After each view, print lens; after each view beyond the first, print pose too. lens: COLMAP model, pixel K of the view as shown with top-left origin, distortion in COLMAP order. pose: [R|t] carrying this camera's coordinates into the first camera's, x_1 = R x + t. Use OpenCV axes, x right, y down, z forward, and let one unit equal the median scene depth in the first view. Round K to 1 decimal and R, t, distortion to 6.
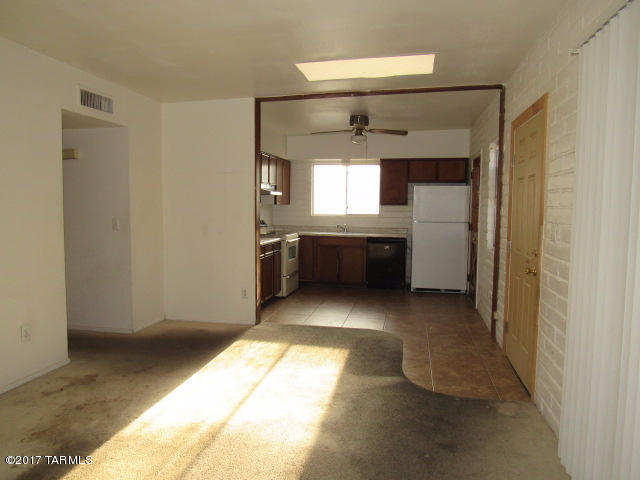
lens RADIAL K [[458.9, 0, 326.9], [0, 458.9, 245.8], [0, 0, 1]] dist [-0.026485, 0.002508]
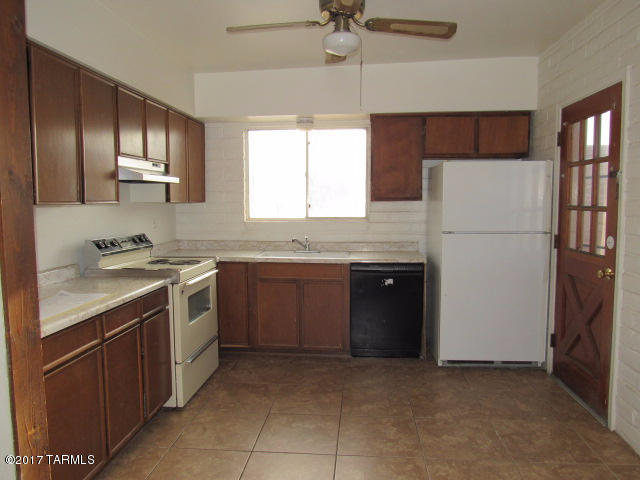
lens RADIAL K [[458.9, 0, 322.5], [0, 458.9, 238.9], [0, 0, 1]] dist [-0.026485, 0.002508]
pose [[0.994519, -0.020638, 0.102503, 0.003235], [0.021033, 0.999775, -0.002773, -0.045095], [-0.102422, 0.004913, 0.994729, 0.485554]]
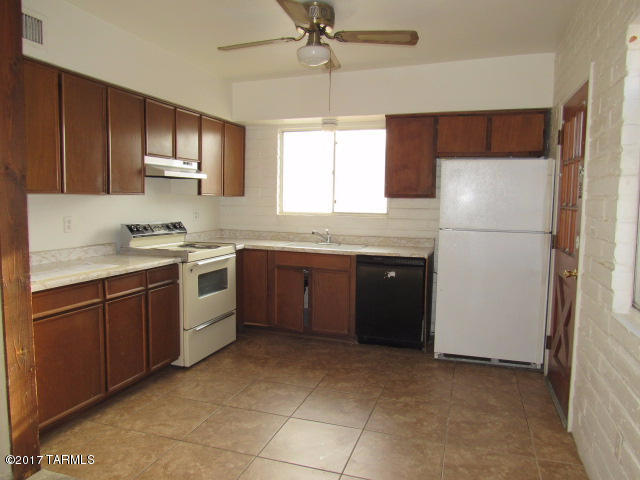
lens RADIAL K [[458.9, 0, 322.0], [0, 458.9, 239.7], [0, 0, 1]] dist [-0.026485, 0.002508]
pose [[0.991685, 0.018297, -0.127379, 0.116442], [-0.018287, 0.999832, 0.001245, -0.037096], [0.127381, 0.001095, 0.991853, 0.441295]]
